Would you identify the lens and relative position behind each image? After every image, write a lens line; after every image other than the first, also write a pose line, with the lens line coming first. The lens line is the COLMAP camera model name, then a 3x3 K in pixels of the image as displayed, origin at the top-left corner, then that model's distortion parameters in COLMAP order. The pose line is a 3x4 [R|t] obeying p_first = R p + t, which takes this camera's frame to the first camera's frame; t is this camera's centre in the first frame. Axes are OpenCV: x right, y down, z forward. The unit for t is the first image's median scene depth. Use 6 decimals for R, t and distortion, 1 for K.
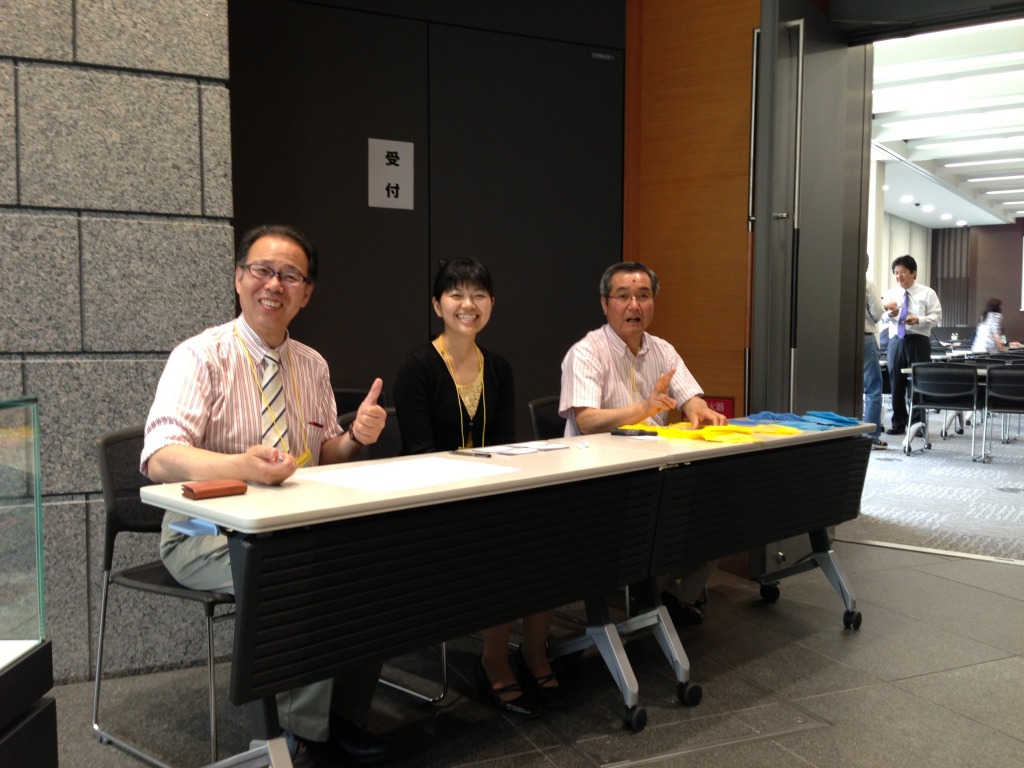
lens RADIAL K [[932.6, 0, 512.0], [0, 932.6, 381.3], [0, 0, 1]] dist [0.036123, 0.000000]
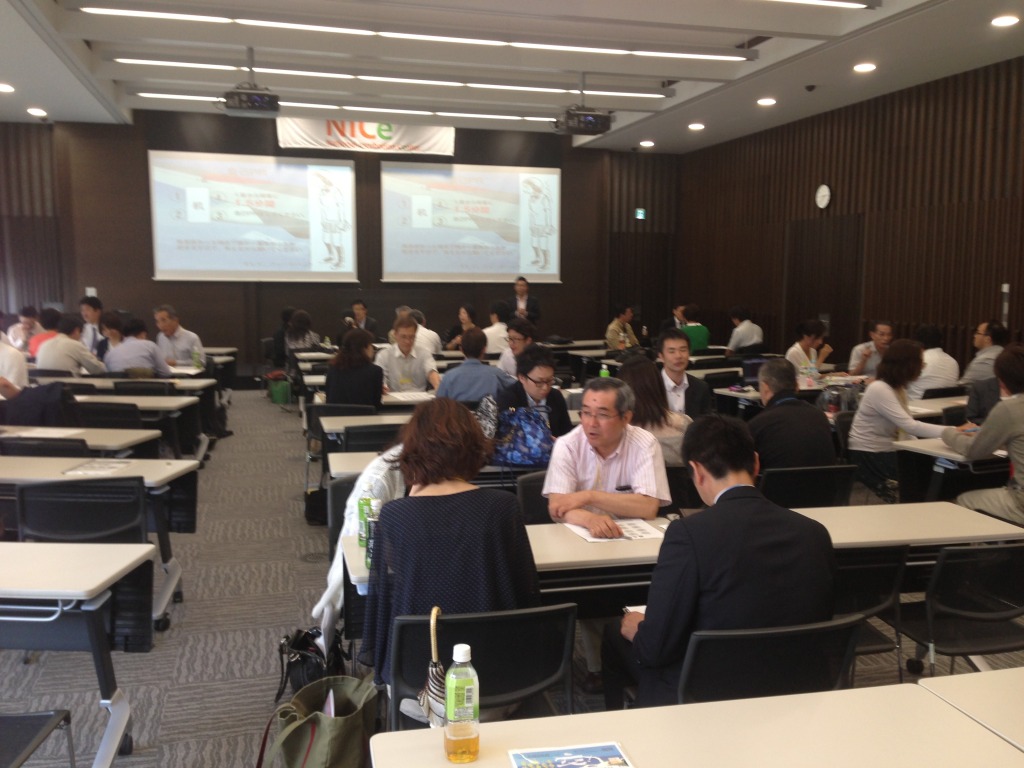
lens RADIAL K [[932.6, 0, 510.8], [0, 932.6, 380.9], [0, 0, 1]] dist [0.036123, 0.000000]
pose [[0.627936, -0.083378, 0.773785, 0.215435], [0.046403, 0.996487, 0.069718, -0.040444], [-0.776880, -0.007872, 0.629599, 0.443136]]
